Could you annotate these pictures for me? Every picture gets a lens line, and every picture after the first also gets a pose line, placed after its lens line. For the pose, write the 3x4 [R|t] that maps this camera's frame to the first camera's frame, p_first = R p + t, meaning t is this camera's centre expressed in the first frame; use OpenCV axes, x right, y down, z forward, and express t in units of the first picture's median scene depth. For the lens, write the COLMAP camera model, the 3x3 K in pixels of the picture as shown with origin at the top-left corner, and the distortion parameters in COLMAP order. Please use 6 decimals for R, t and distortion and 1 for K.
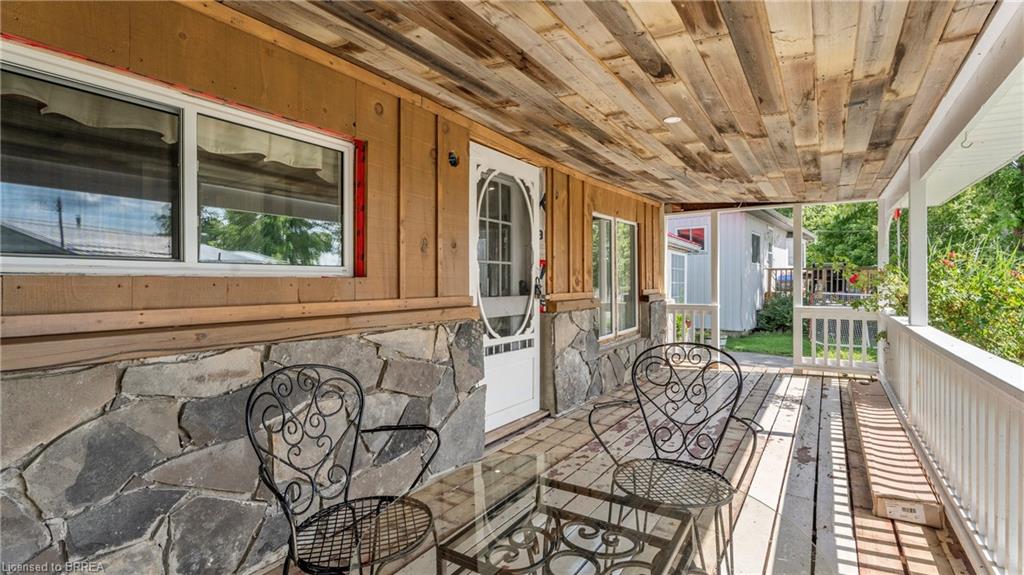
lens RADIAL K [[460.9, 0, 510.2], [0, 460.9, 282.6], [0, 0, 1]] dist [-0.000202, -0.000071]
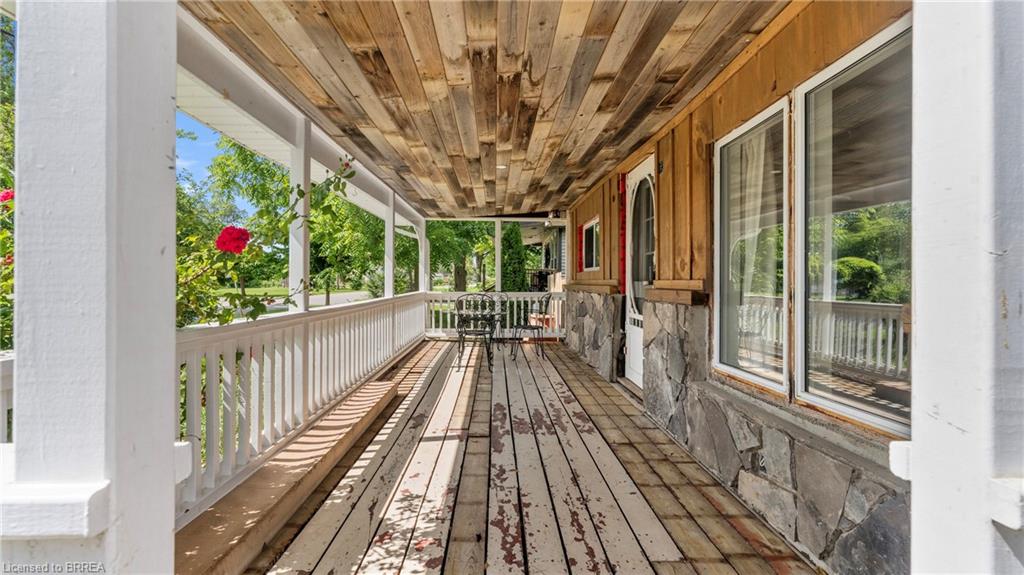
lens RADIAL K [[460.9, 0, 511.6], [0, 460.9, 284.8], [0, 0, 1]] dist [-0.000202, -0.000071]
pose [[-0.798236, 0.001209, -0.602344, 1.014100], [-0.004768, 0.999954, 0.008326, 0.031808], [0.602326, 0.009519, -0.798193, 1.816173]]
